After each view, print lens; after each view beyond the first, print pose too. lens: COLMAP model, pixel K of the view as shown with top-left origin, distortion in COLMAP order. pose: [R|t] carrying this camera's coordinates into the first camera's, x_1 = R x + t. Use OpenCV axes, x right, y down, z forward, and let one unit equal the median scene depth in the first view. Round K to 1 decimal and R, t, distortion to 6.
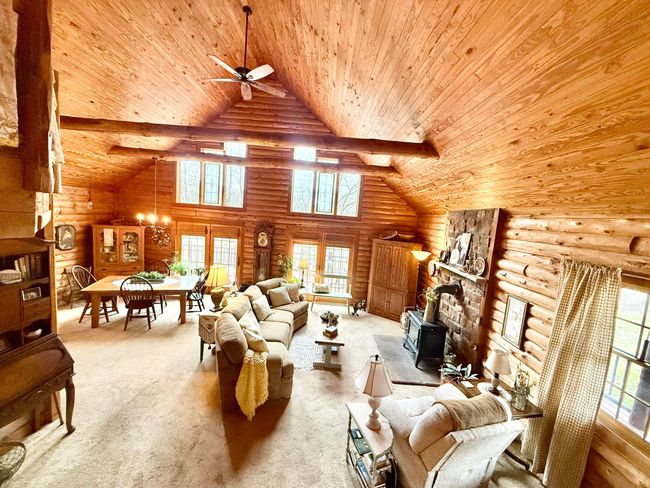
lens RADIAL K [[259.2, 0, 323.6], [0, 259.2, 243.3], [0, 0, 1]] dist [-0.002386, 0.001108]
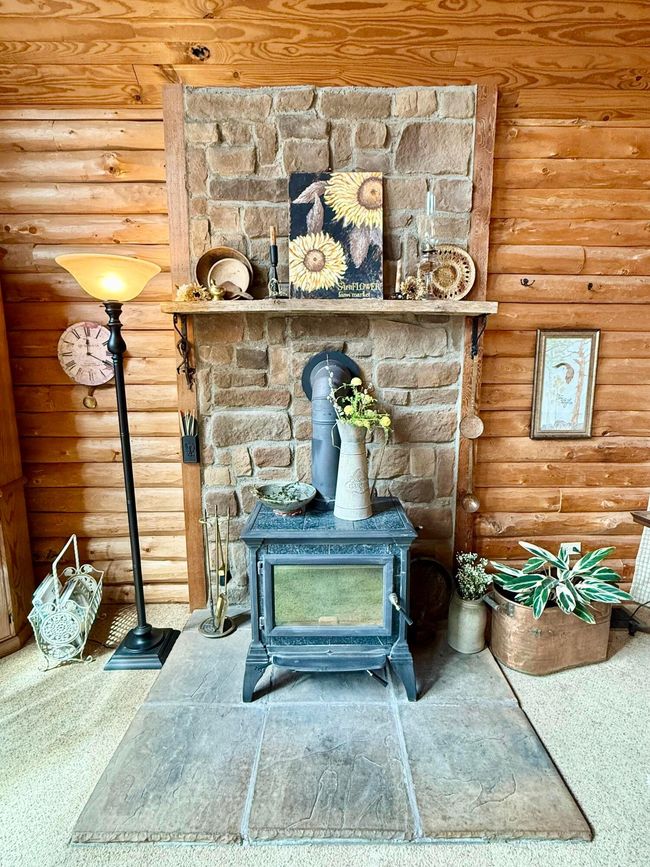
lens RADIAL K [[421.7, 0, 328.8], [0, 421.7, 435.7], [0, 0, 1]] dist [-0.000042, 0.000027]
pose [[-0.006818, -0.229700, 0.973238, 0.021288], [0.099422, 0.968282, 0.229227, 0.108202], [-0.995022, 0.098325, 0.016235, 0.840149]]
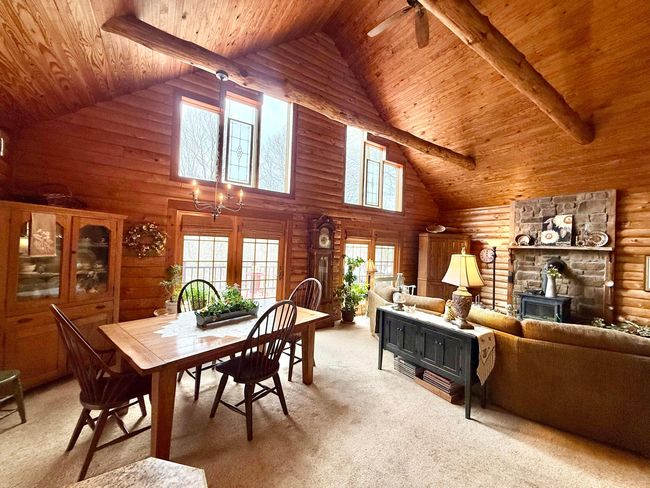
lens RADIAL K [[259.2, 0, 325.2], [0, 259.2, 243.4], [0, 0, 1]] dist [-0.002386, 0.001108]
pose [[0.833283, -0.037186, 0.551594, -0.792751], [0.081530, 0.995092, -0.056082, 0.053151], [-0.546802, 0.091703, 0.832225, 0.501416]]
